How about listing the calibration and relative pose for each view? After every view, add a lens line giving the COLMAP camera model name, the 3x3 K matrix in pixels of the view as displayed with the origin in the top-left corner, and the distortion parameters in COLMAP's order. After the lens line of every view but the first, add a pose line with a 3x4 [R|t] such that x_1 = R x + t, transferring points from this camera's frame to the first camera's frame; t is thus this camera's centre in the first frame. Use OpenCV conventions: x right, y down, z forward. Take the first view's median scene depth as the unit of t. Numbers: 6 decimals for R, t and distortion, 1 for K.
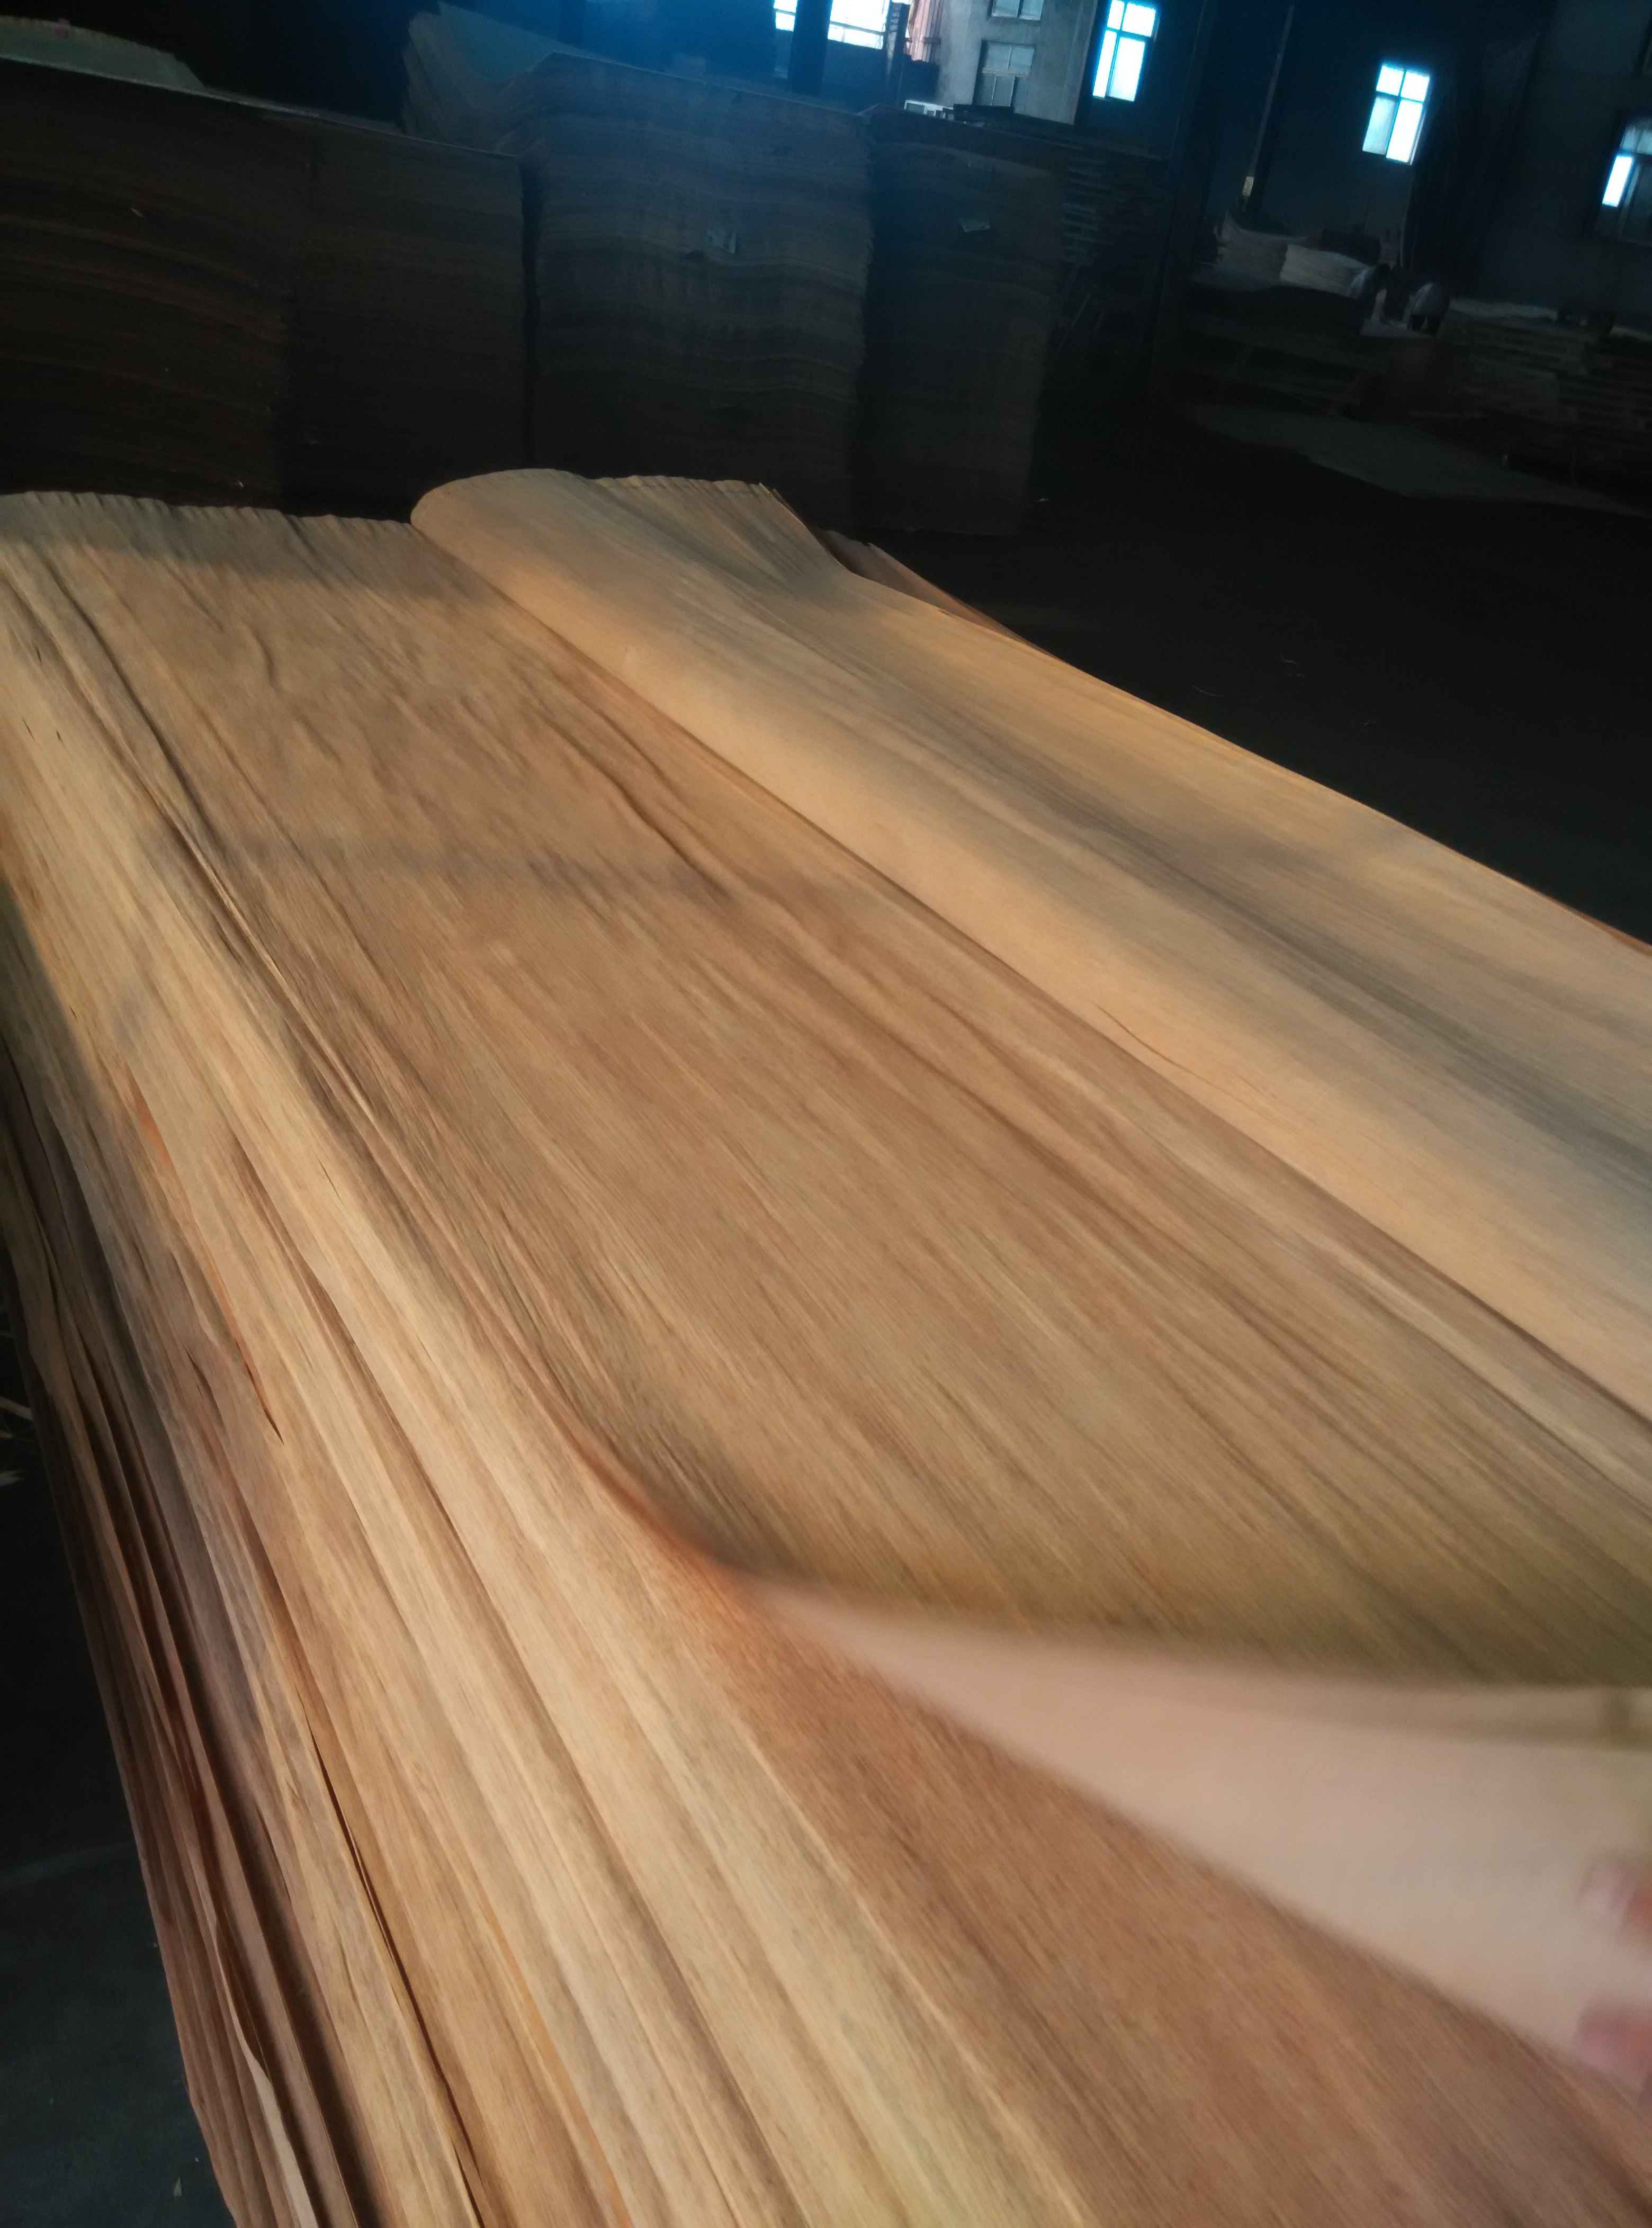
lens RADIAL K [[1735.2, 0, 826.4], [0, 1735.2, 1306.8], [0, 0, 1]] dist [0.066678, -0.066104]
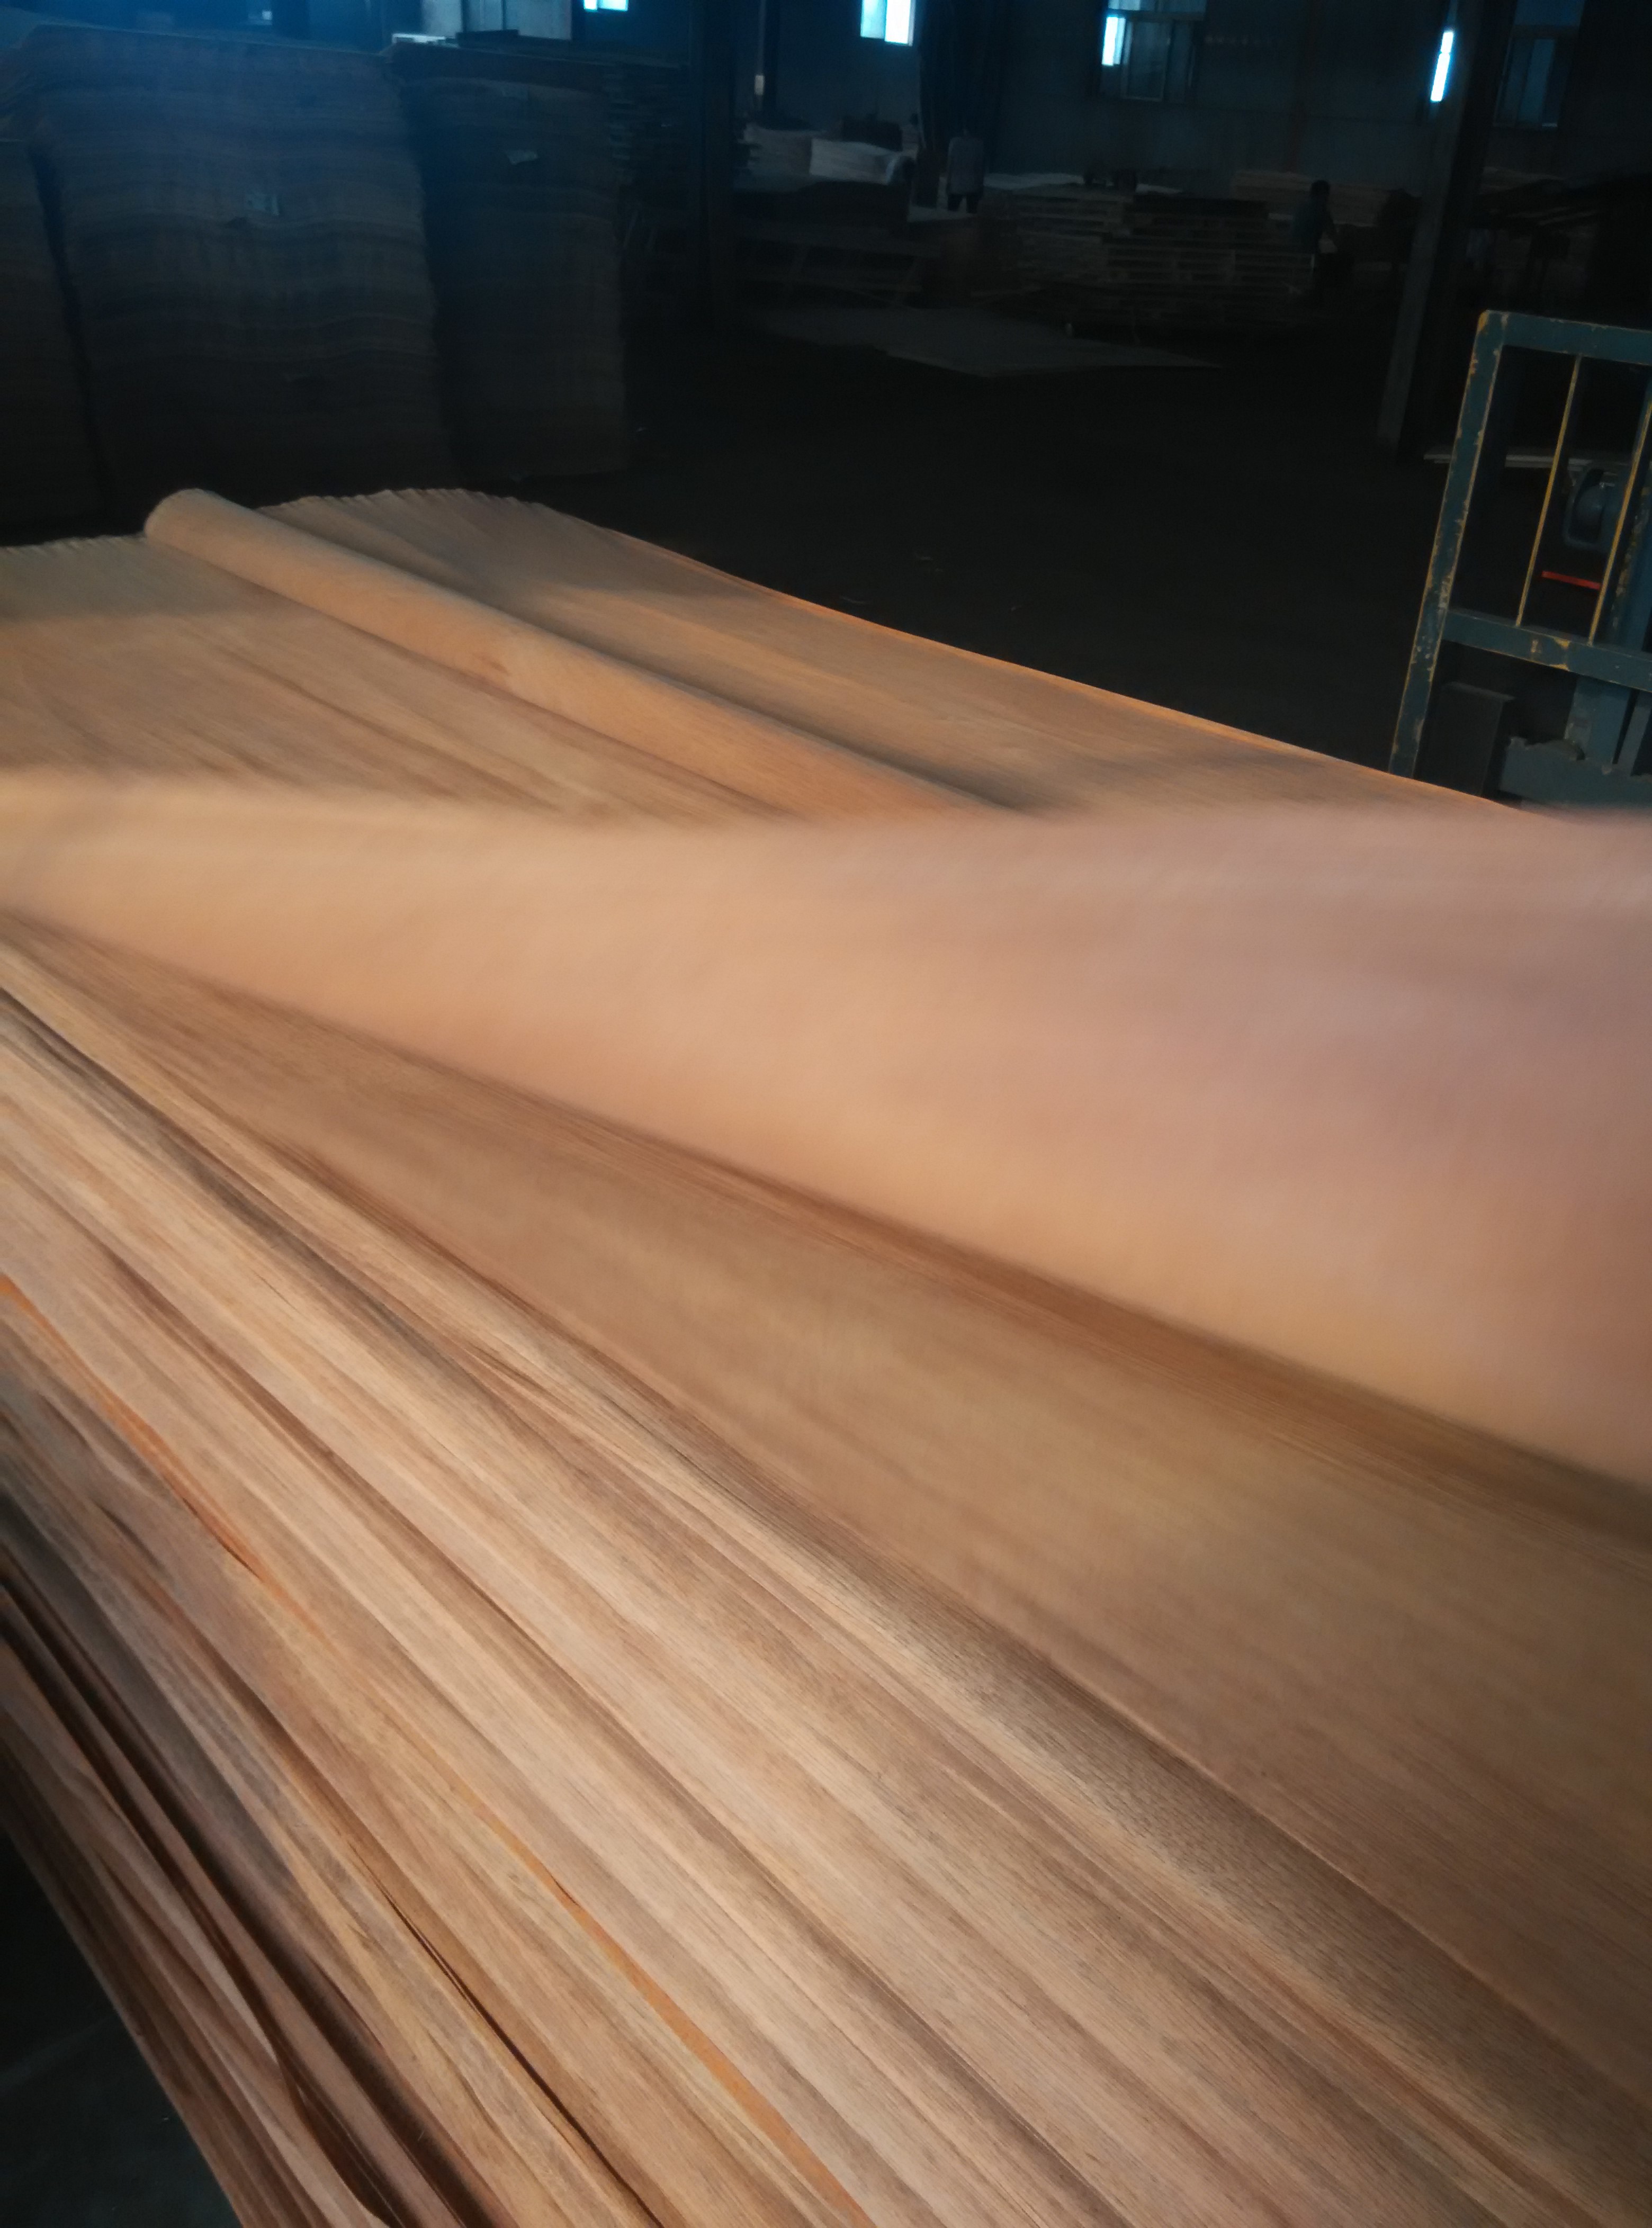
lens RADIAL K [[1733.7, 0, 827.3], [0, 1733.7, 1296.5], [0, 0, 1]] dist [0.066843, -0.069703]
pose [[0.964248, -0.215516, 0.154204, -0.131223], [0.210742, 0.976418, 0.046864, -0.045232], [-0.160668, -0.012691, 0.986927, 0.041118]]
